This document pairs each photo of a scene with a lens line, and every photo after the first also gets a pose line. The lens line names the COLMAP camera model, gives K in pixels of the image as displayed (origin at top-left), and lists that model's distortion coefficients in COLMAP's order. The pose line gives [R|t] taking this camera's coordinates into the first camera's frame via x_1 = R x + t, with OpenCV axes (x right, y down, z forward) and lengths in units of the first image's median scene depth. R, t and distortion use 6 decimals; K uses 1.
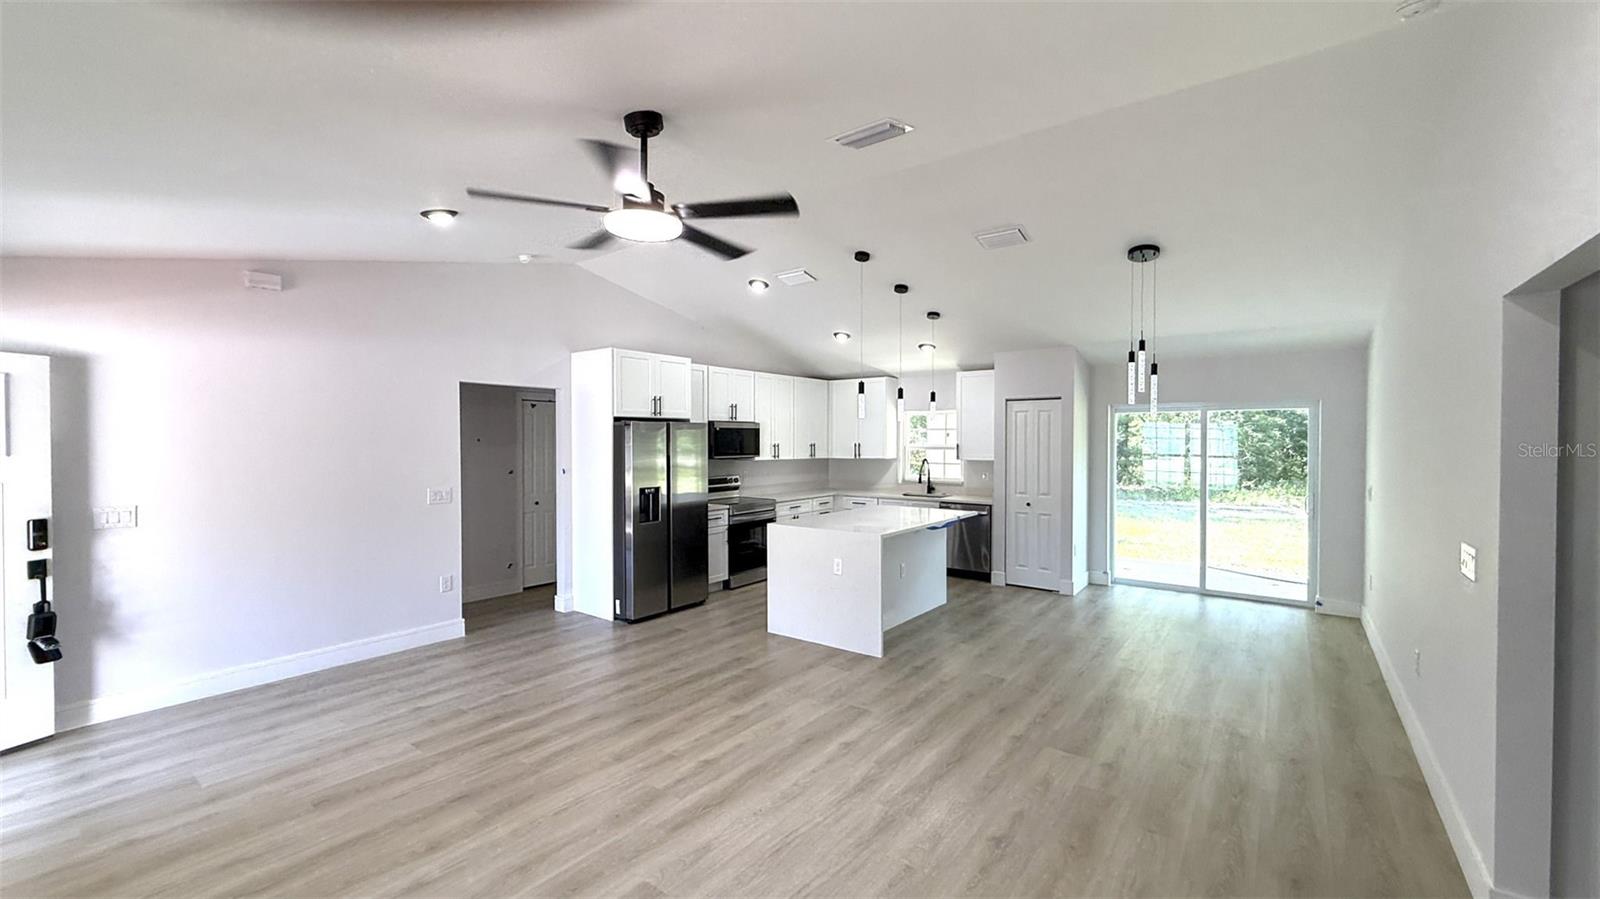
lens RADIAL K [[641.7, 0, 795.0], [0, 641.7, 449.4], [0, 0, 1]] dist [0.001051, -0.000219]
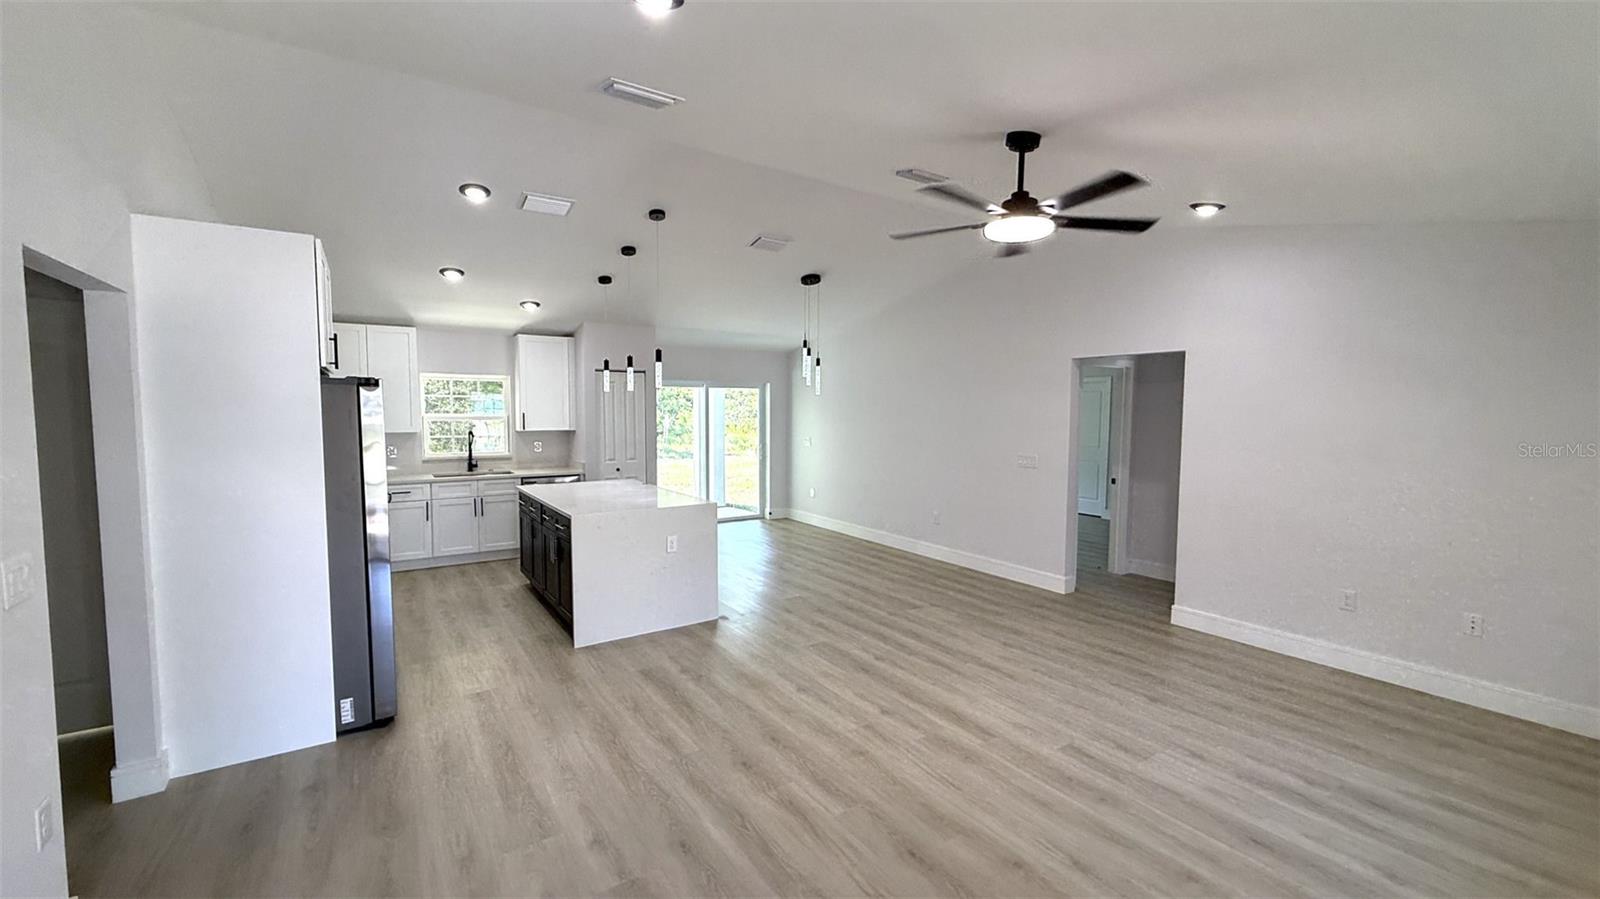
lens RADIAL K [[641.7, 0, 795.0], [0, 641.7, 449.4], [0, 0, 1]] dist [0.001051, -0.000219]
pose [[0.319025, -0.059807, 0.945857, -0.736748], [0.011285, 0.998176, 0.059309, -0.011731], [-0.947679, -0.008247, 0.319118, 0.501314]]
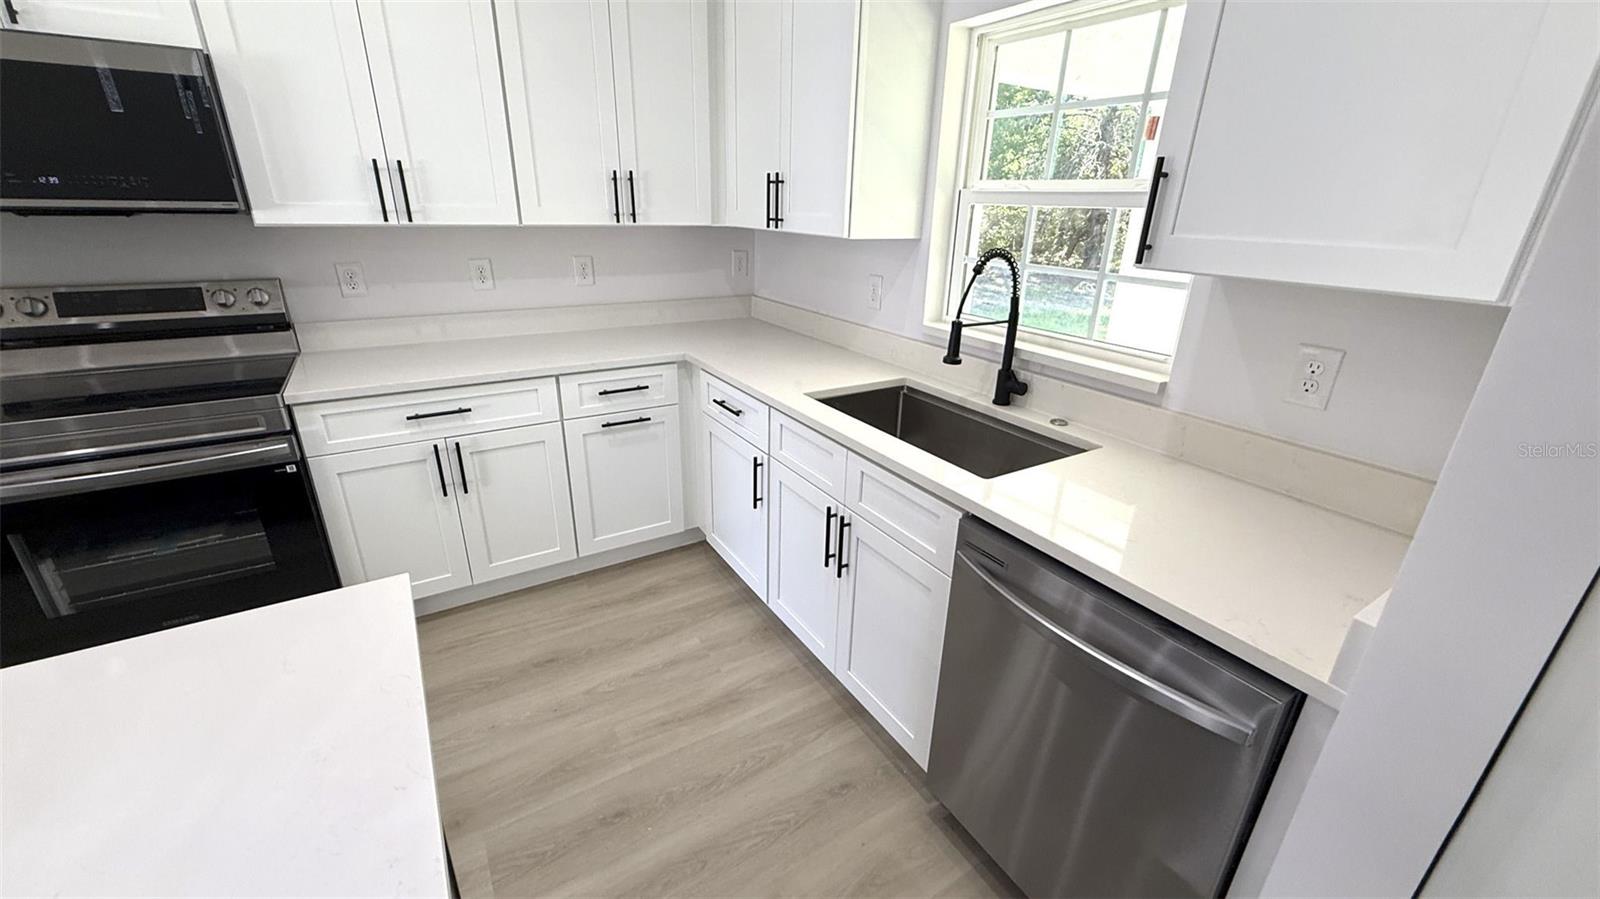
lens RADIAL K [[641.7, 0, 795.0], [0, 641.7, 449.4], [0, 0, 1]] dist [0.001051, -0.000219]
pose [[0.934373, 0.153757, -0.321413, 0.344577], [-0.031000, 0.933755, 0.356567, 0.004038], [0.354946, -0.323202, 0.877242, 1.215373]]
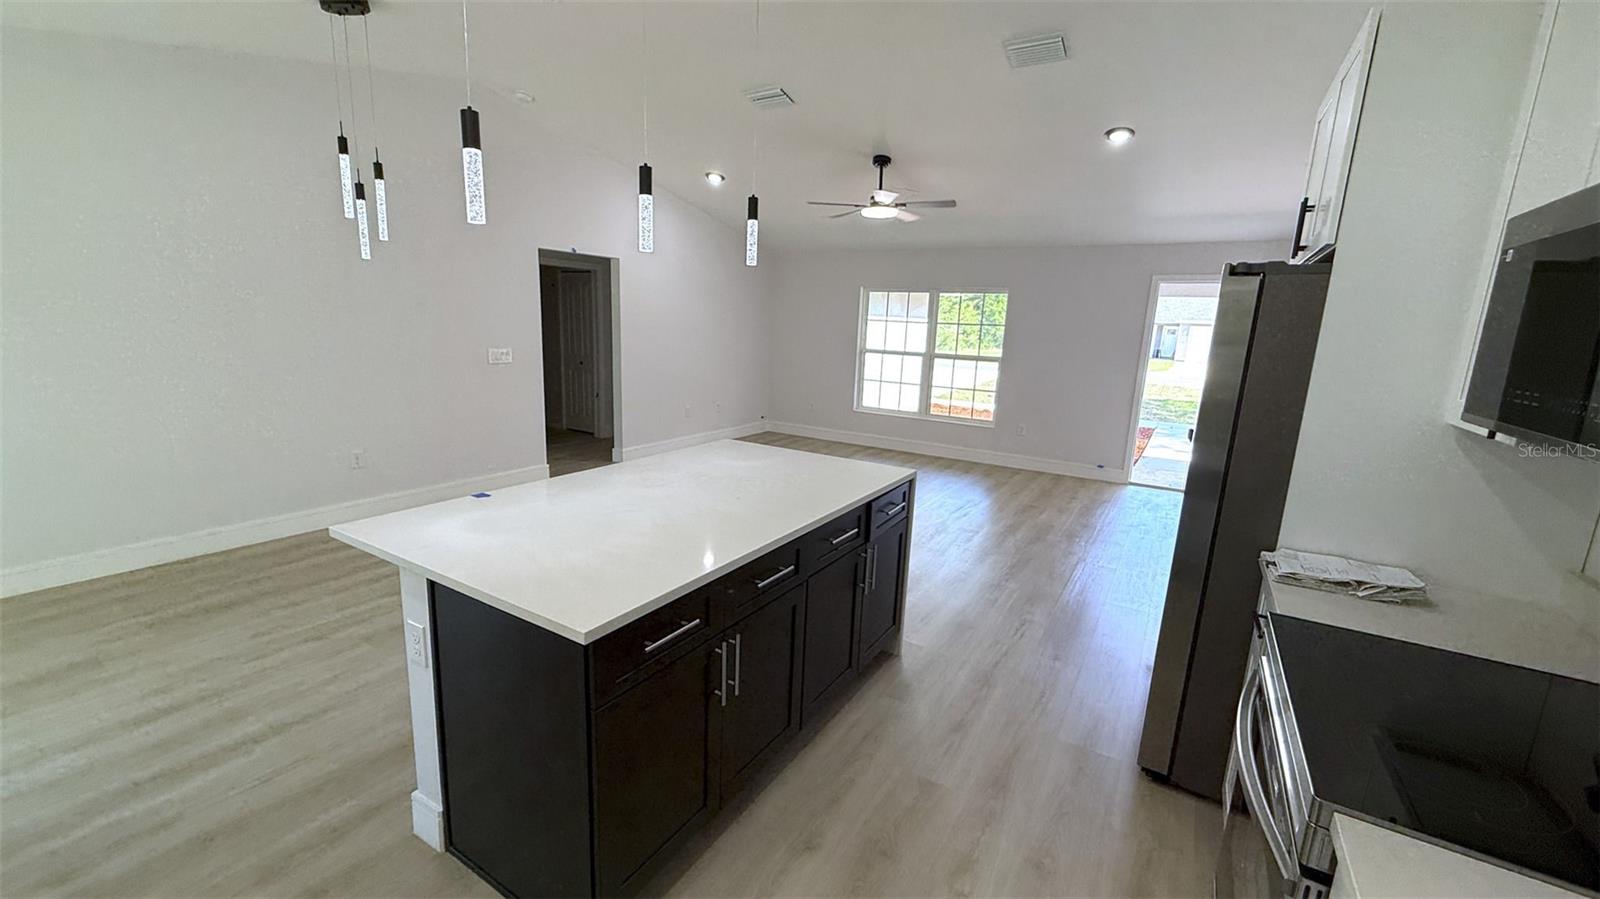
lens RADIAL K [[641.7, 0, 795.0], [0, 641.7, 449.4], [0, 0, 1]] dist [0.001051, -0.000219]
pose [[-0.994469, -0.023587, -0.102352, 0.120015], [-0.045050, 0.976061, 0.212782, -0.009938], [0.094883, 0.216215, -0.971724, 1.587651]]
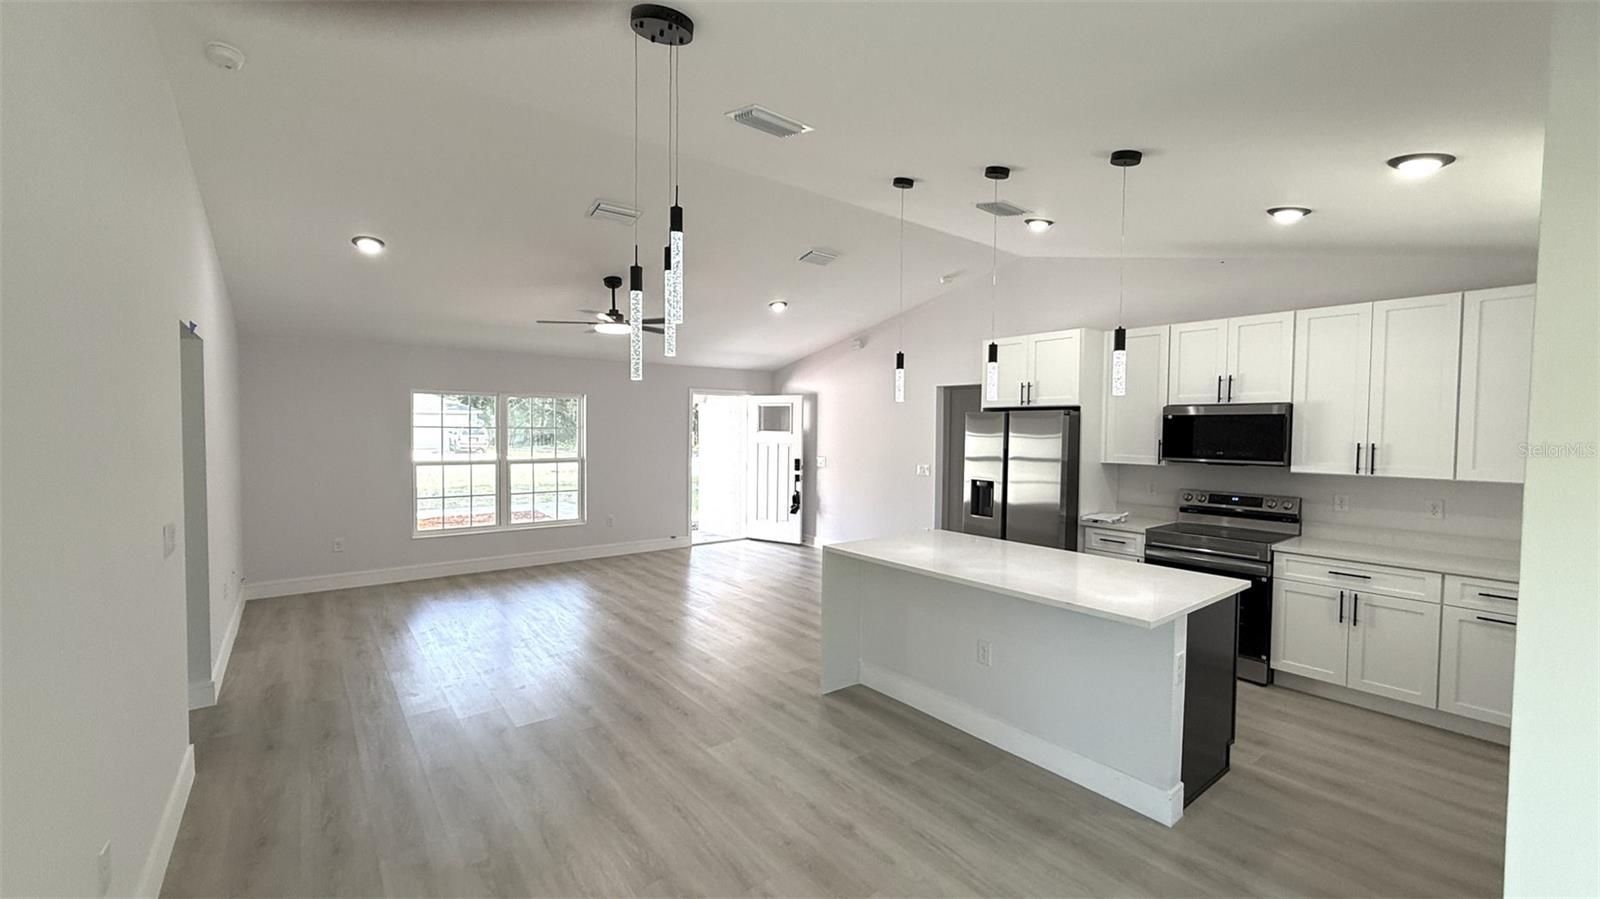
lens RADIAL K [[641.7, 0, 795.0], [0, 641.7, 449.4], [0, 0, 1]] dist [0.001051, -0.000219]
pose [[-0.258659, 0.028027, -0.965562, 0.856970], [-0.027451, 0.998962, 0.036350, -0.015581], [0.965579, 0.035908, -0.257621, 1.076946]]
